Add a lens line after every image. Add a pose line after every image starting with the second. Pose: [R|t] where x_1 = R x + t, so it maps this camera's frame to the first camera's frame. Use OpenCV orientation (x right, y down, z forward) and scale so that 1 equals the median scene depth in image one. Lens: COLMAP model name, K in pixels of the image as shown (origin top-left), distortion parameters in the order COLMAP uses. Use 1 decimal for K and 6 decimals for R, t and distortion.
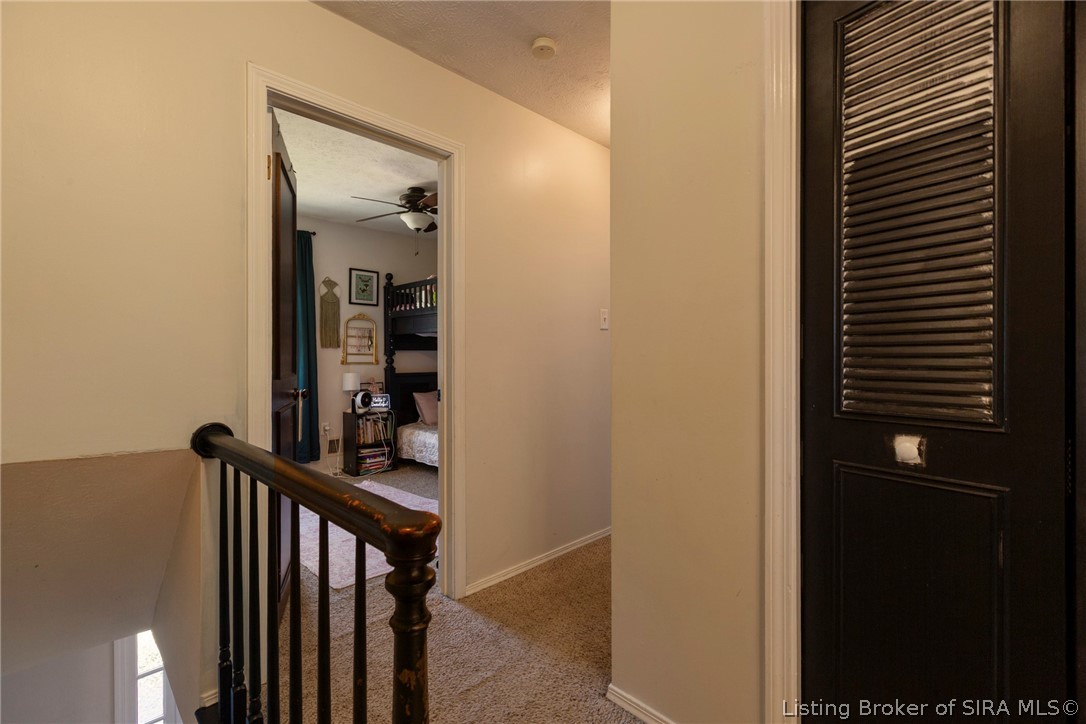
lens RADIAL K [[496.1, 0, 542.1], [0, 496.1, 359.1], [0, 0, 1]] dist [0.001227, 0.000168]
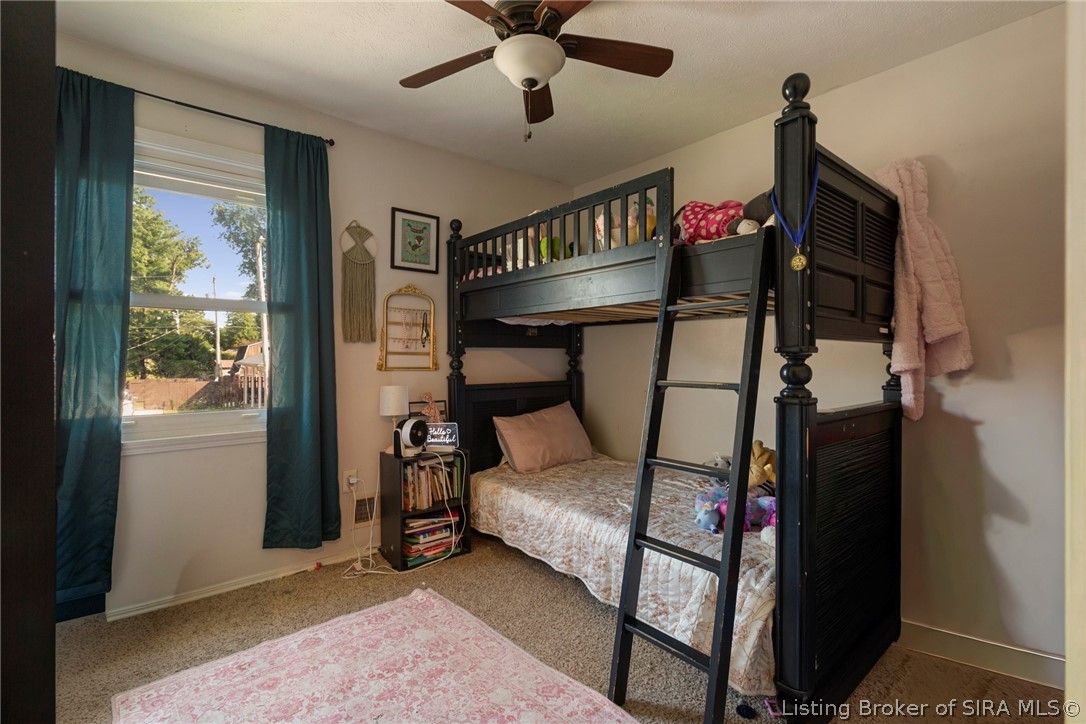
lens RADIAL K [[496.1, 0, 543.8], [0, 496.1, 360.3], [0, 0, 1]] dist [0.001227, 0.000168]
pose [[0.996439, 0.004989, -0.084174, -0.159743], [-0.004659, 0.999981, 0.004121, -0.004880], [0.084193, -0.003714, 0.996443, 0.433249]]
